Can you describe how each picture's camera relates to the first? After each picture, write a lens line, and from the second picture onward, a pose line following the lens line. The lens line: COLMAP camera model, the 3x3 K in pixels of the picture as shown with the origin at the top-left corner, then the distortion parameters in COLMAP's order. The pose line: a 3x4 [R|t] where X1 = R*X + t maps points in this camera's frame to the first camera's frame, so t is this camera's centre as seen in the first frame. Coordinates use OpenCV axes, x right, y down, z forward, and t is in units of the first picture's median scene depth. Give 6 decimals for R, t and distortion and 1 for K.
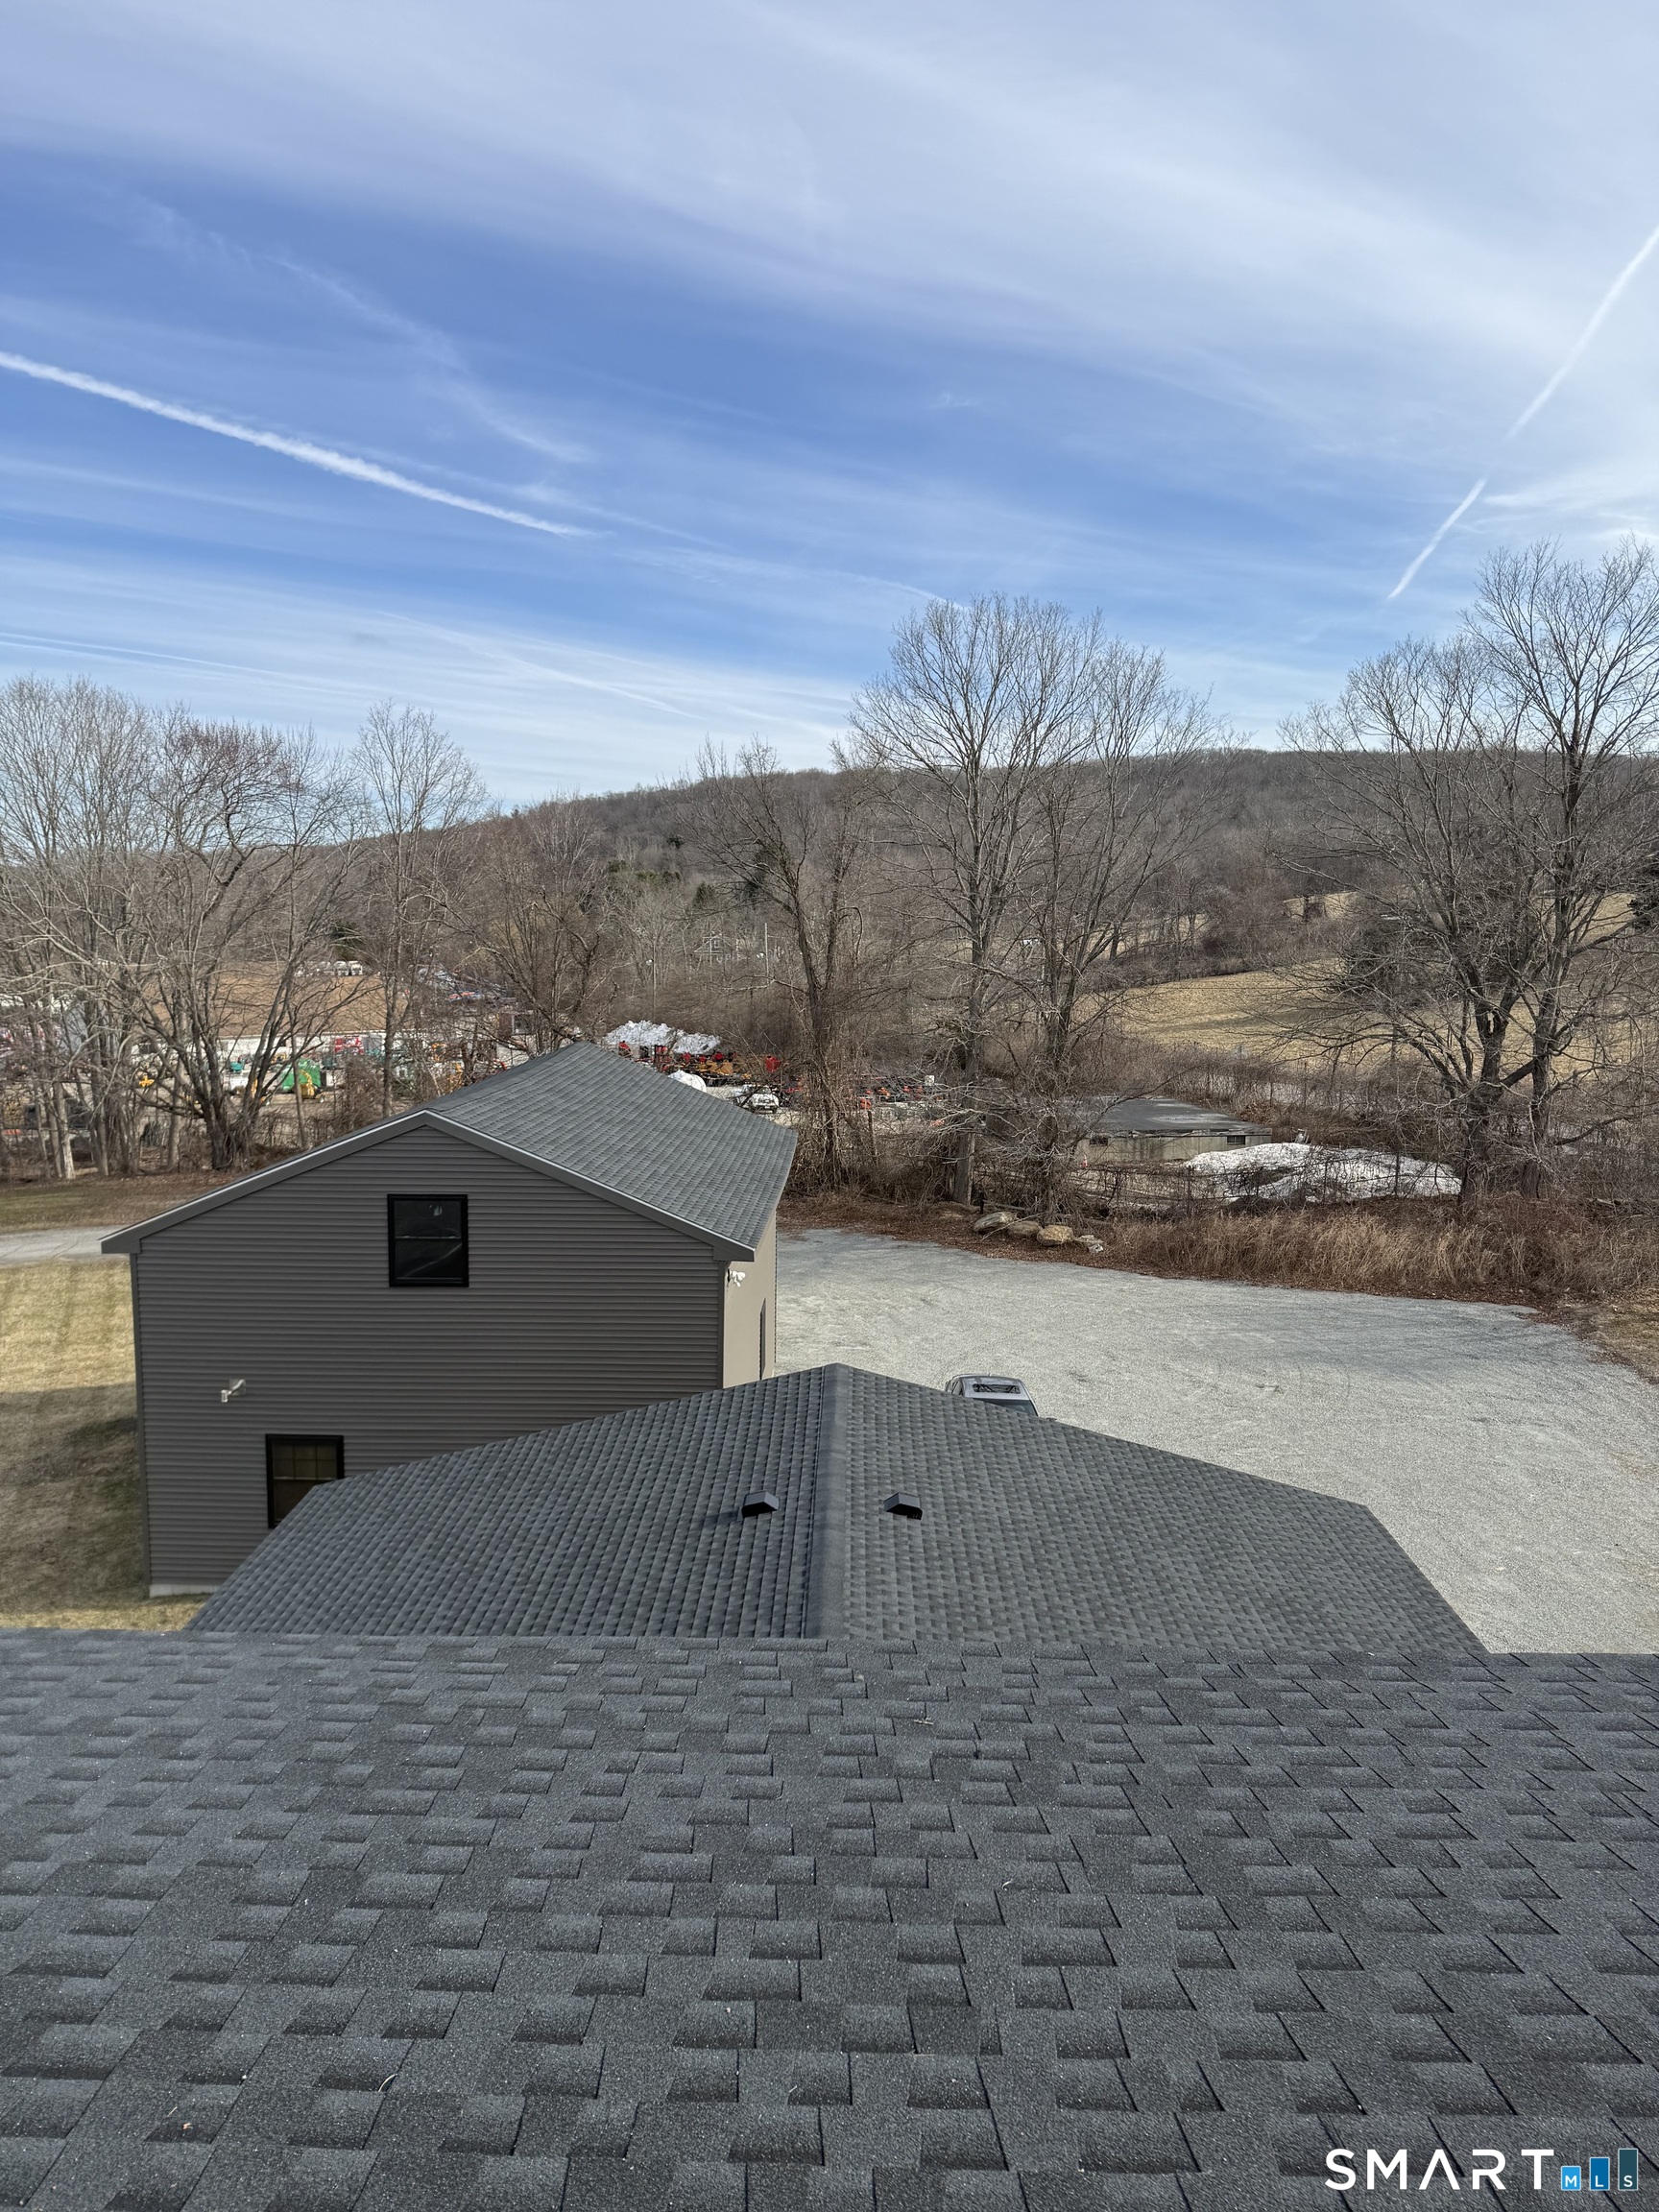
lens RADIAL K [[1561.7, 0, 830.1], [0, 1561.7, 1106.5], [0, 0, 1]] dist [0.027039, -0.000532]
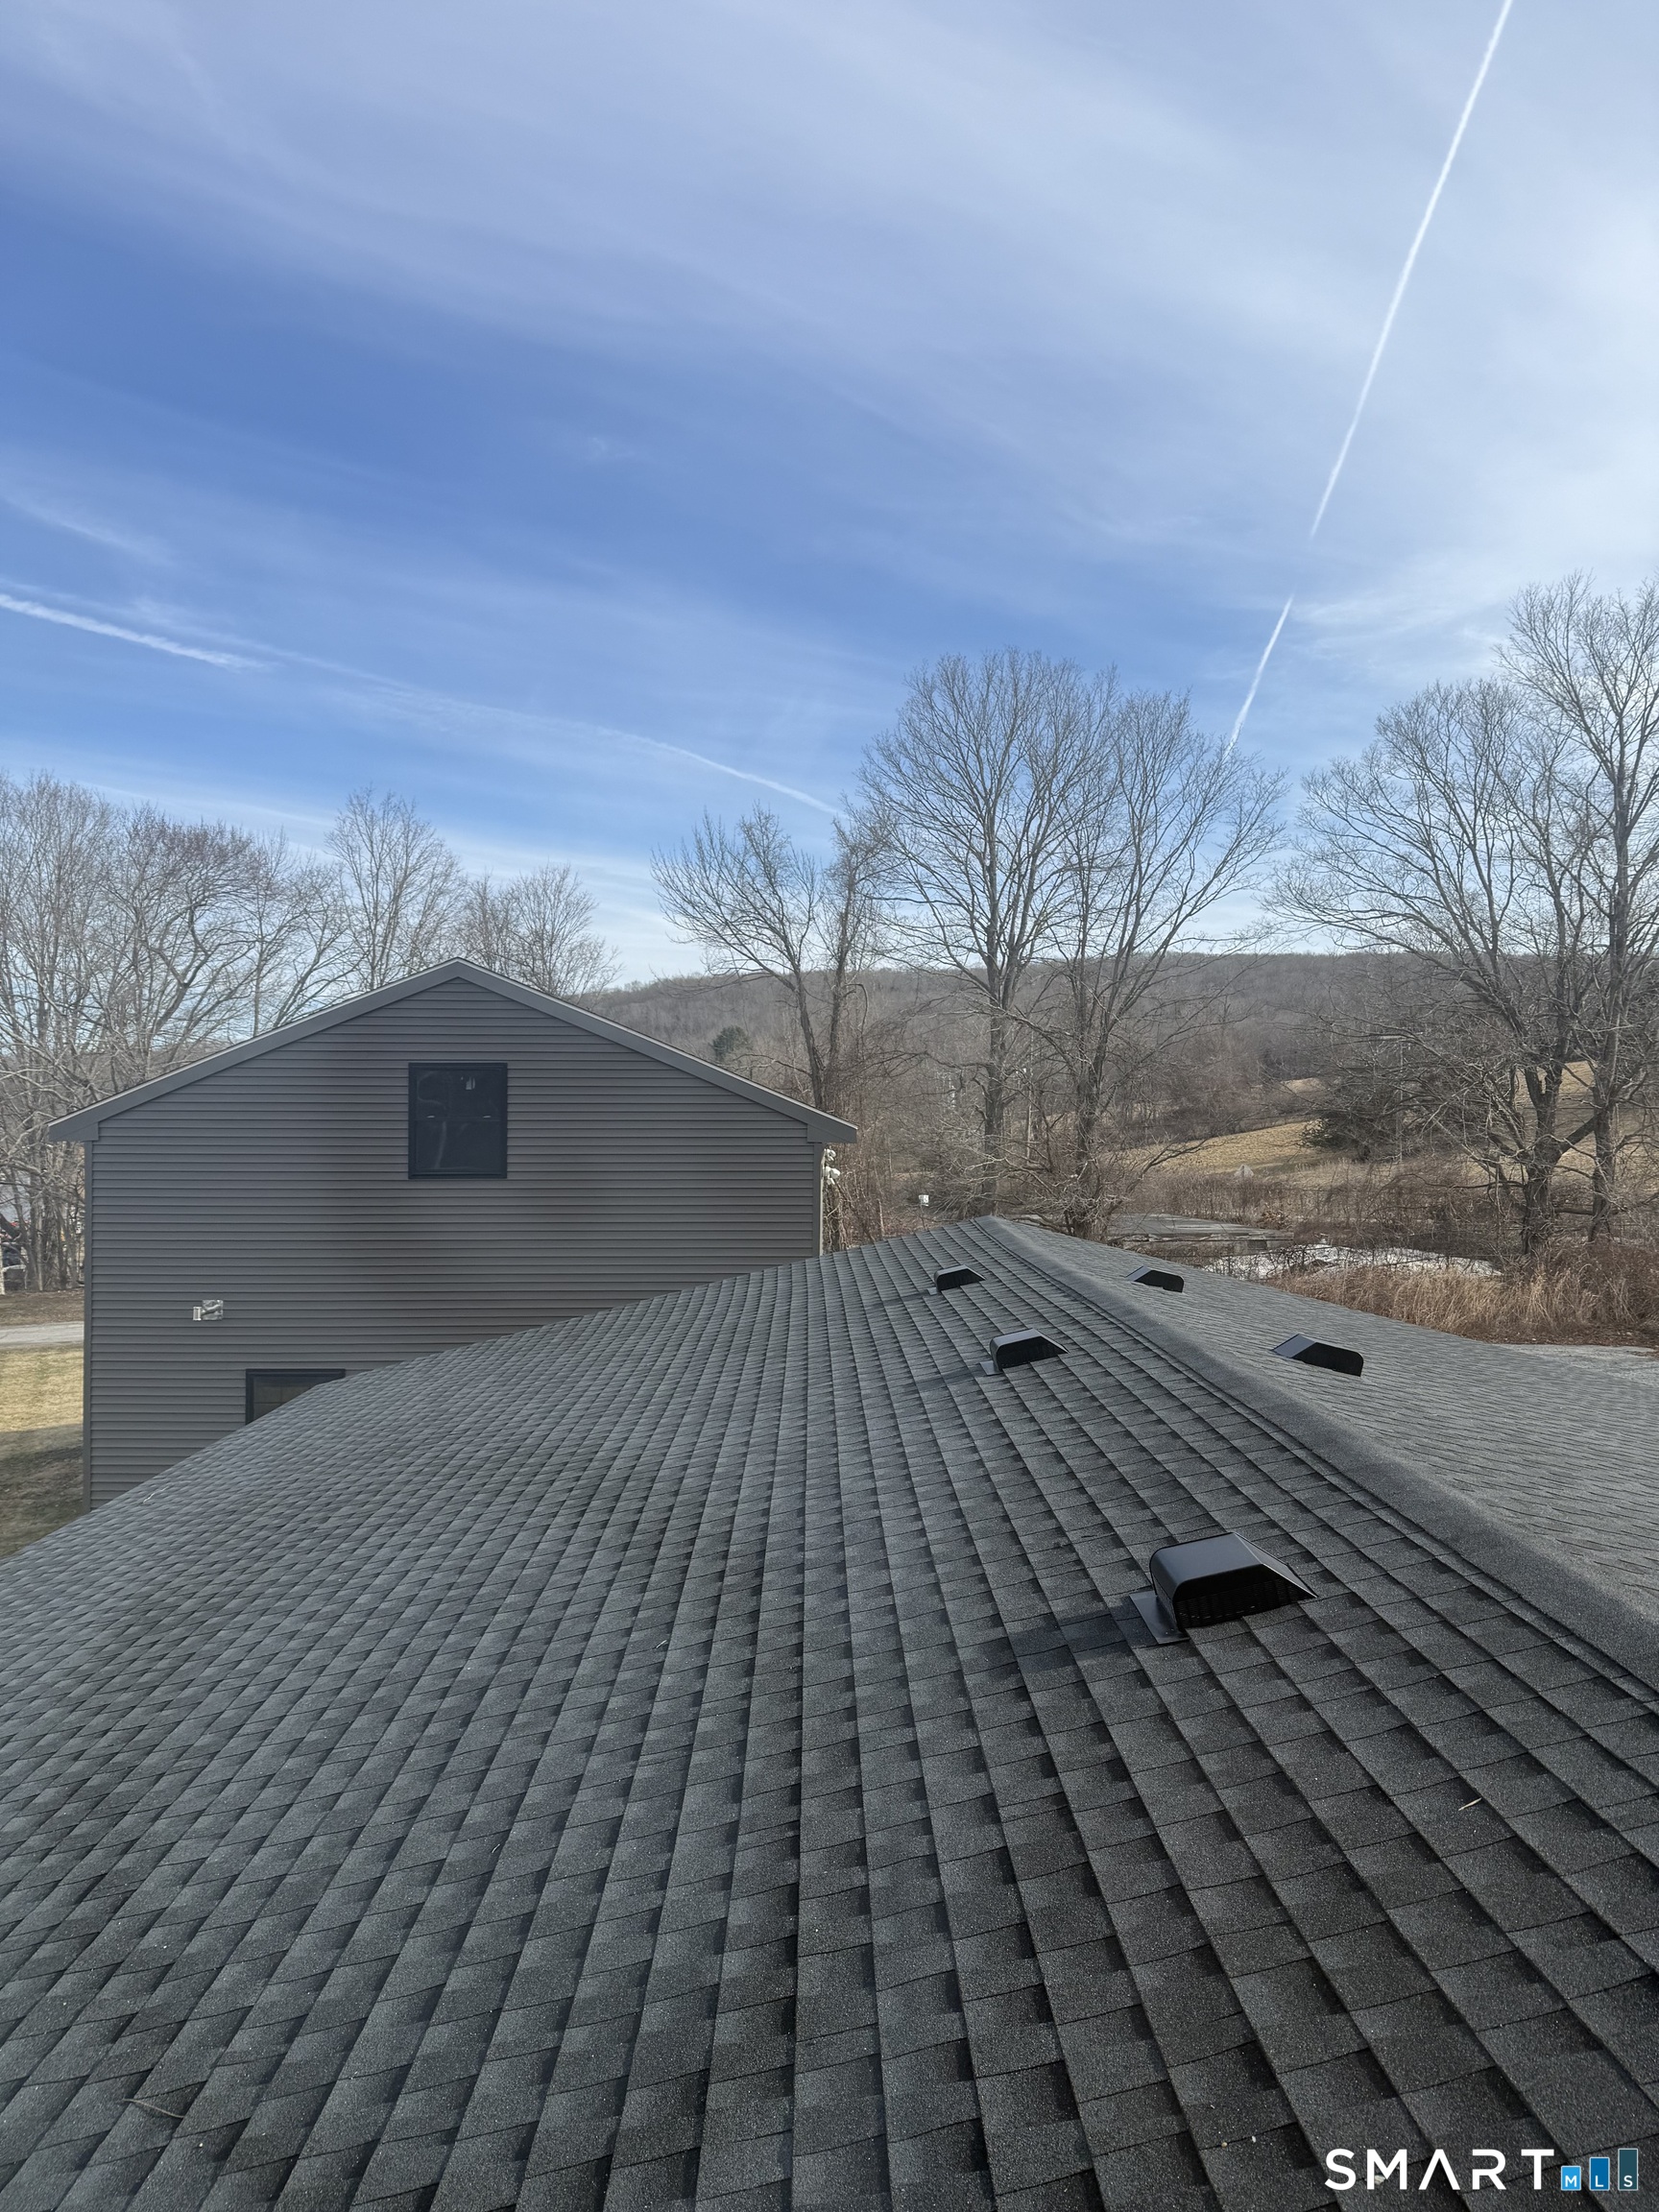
lens RADIAL K [[1561.7, 0, 827.5], [0, 1561.7, 1109.0], [0, 0, 1]] dist [0.027039, -0.000532]
pose [[0.999482, -0.006378, 0.031533, -0.041001], [0.010470, 0.991280, -0.131355, 0.086866], [-0.030420, 0.131618, 0.990834, 0.084233]]
